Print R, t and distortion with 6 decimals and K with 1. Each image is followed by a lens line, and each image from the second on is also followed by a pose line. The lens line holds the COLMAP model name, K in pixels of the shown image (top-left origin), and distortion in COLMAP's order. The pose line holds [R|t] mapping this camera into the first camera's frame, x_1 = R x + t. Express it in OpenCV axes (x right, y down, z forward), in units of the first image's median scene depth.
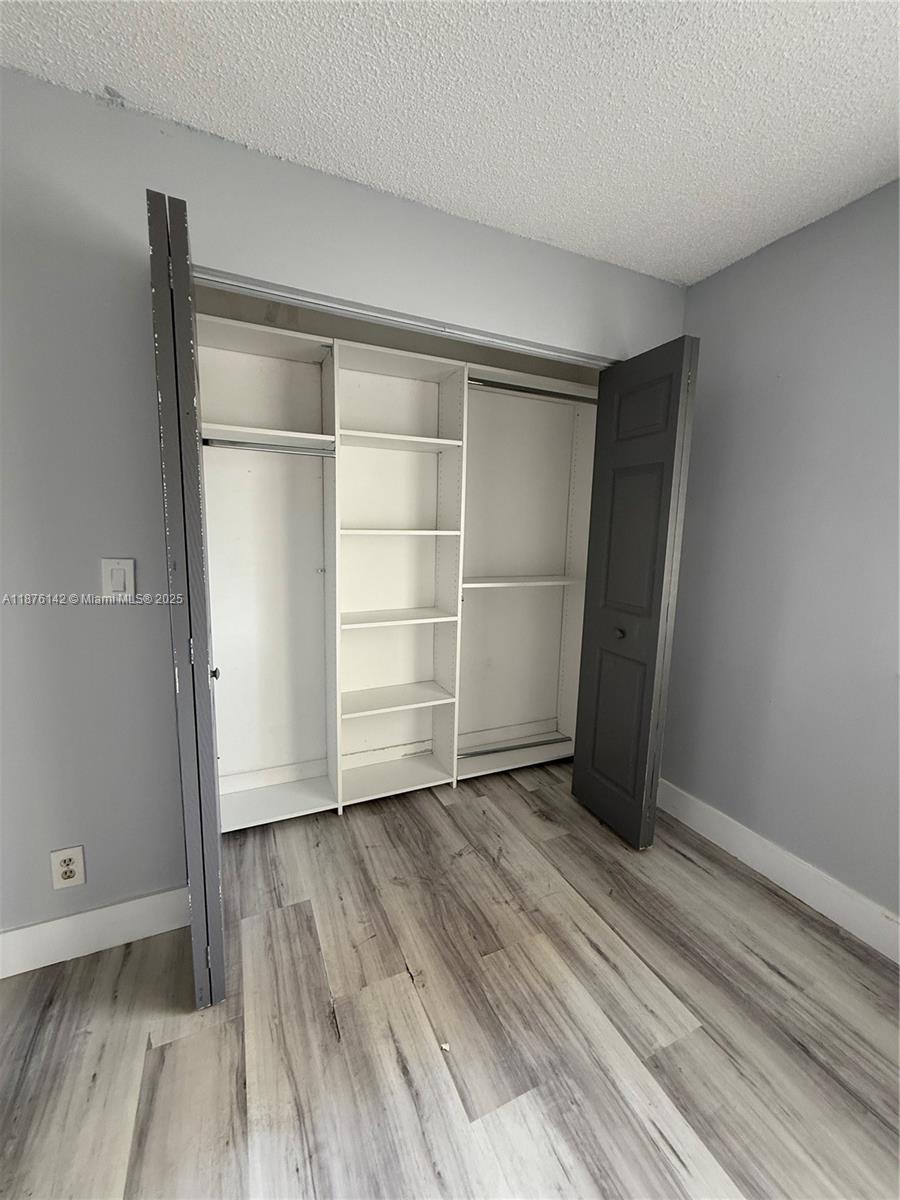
lens RADIAL K [[479.3, 0, 451.0], [0, 479.3, 601.4], [0, 0, 1]] dist [0.001380, 0.000060]
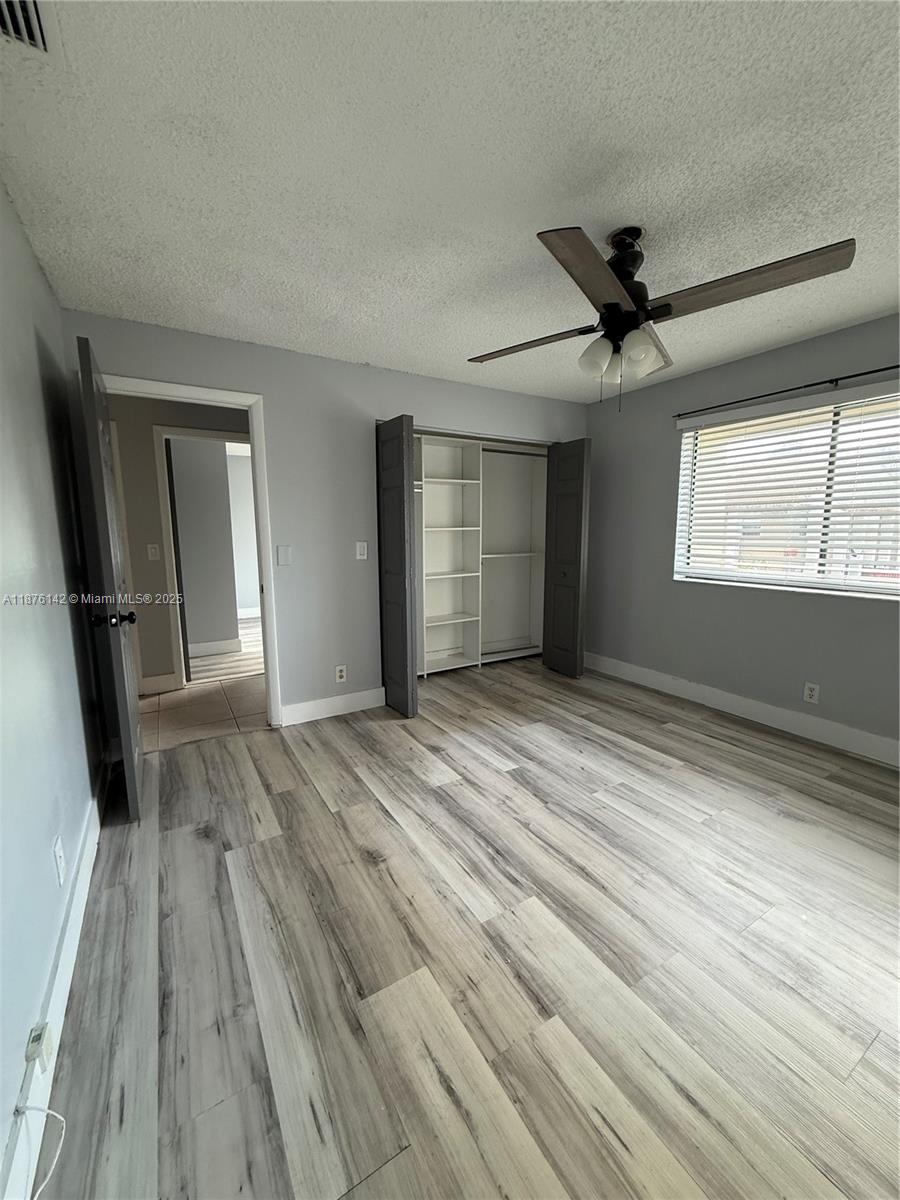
lens RADIAL K [[479.3, 0, 449.5], [0, 479.3, 600.0], [0, 0, 1]] dist [0.001380, 0.000060]
pose [[0.993530, -0.043419, 0.104938, -0.357482], [0.043524, 0.999052, 0.001293, 0.152351], [-0.104895, 0.003283, 0.994478, -1.004727]]
